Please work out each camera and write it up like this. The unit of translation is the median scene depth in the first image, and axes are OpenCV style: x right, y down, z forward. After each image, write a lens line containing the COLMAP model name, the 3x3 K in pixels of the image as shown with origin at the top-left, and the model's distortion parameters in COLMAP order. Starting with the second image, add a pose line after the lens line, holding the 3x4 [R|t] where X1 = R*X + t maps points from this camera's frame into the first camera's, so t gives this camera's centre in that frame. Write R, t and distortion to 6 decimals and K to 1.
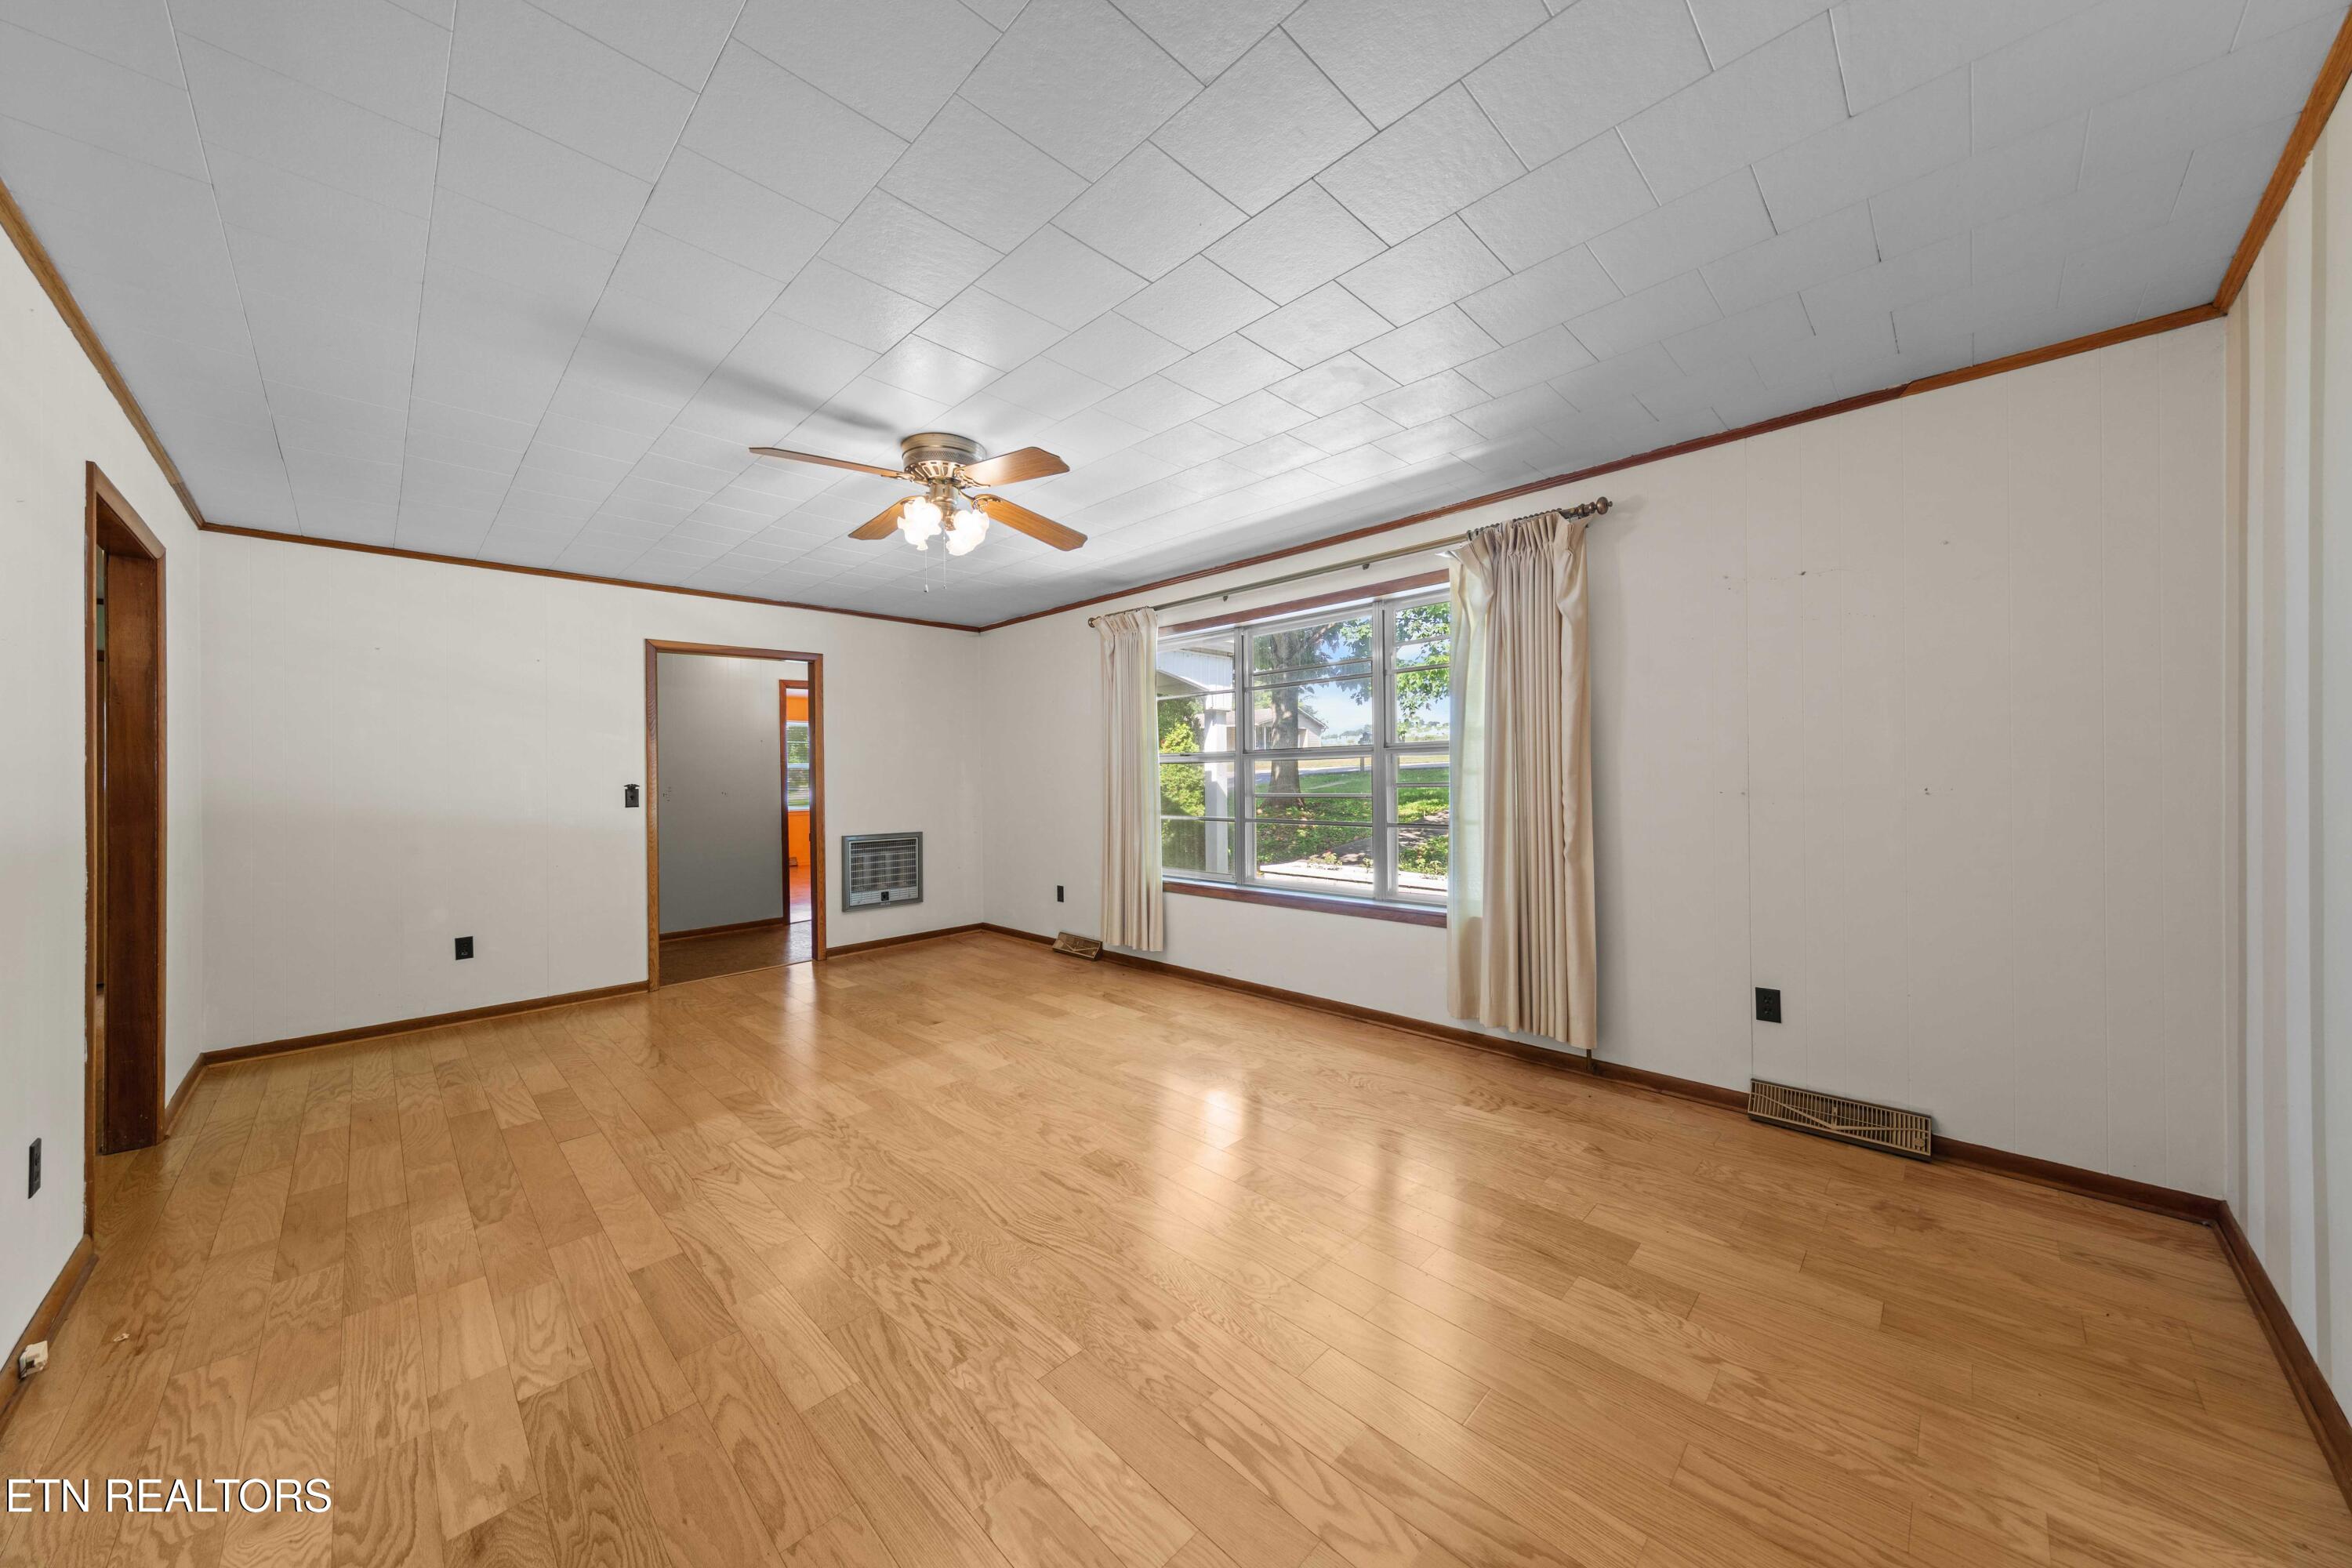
lens RADIAL K [[798.0, 0, 1176.0], [0, 798.0, 784.0], [0, 0, 1]] dist [0.000275, 0.000036]
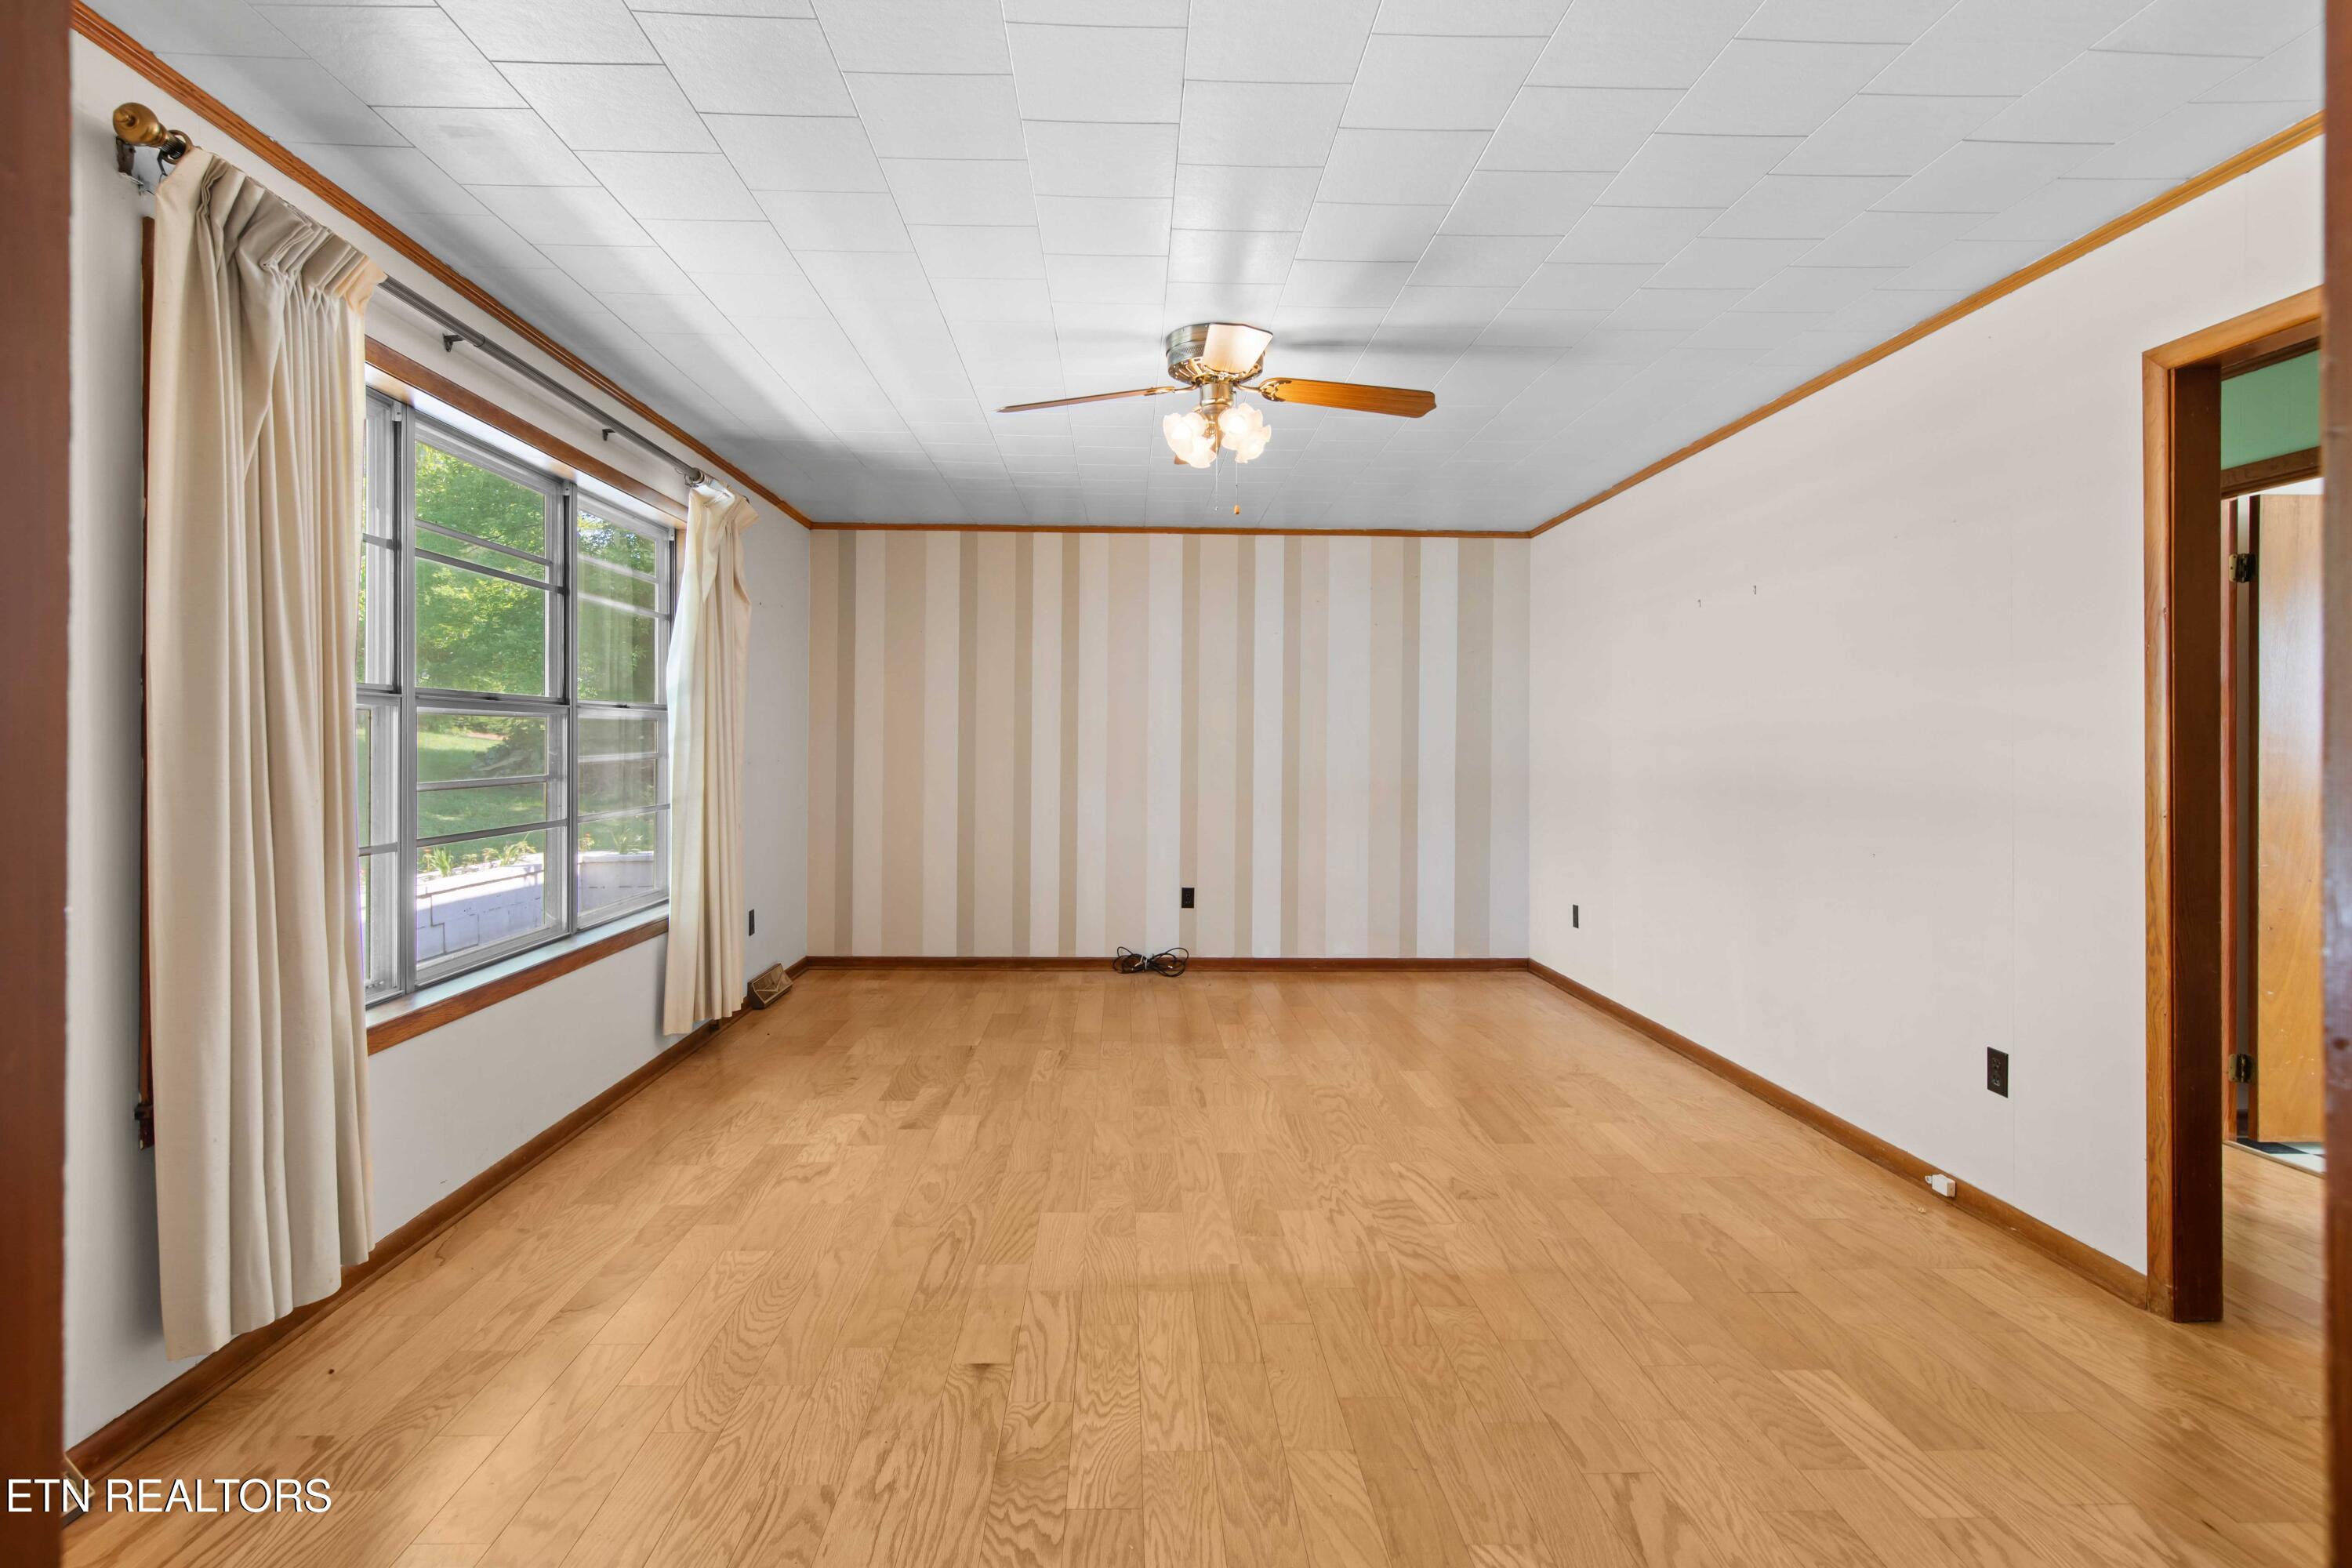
lens RADIAL K [[1184.0, 0, 1172.2], [0, 1184.0, 745.4], [0, 0, 1]] dist [0.000305, -0.000011]
pose [[-0.729955, 0.009051, 0.683435, -1.030733], [0.012442, 0.999923, 0.000047, -0.005831], [-0.683382, 0.008538, -0.730011, 1.823754]]
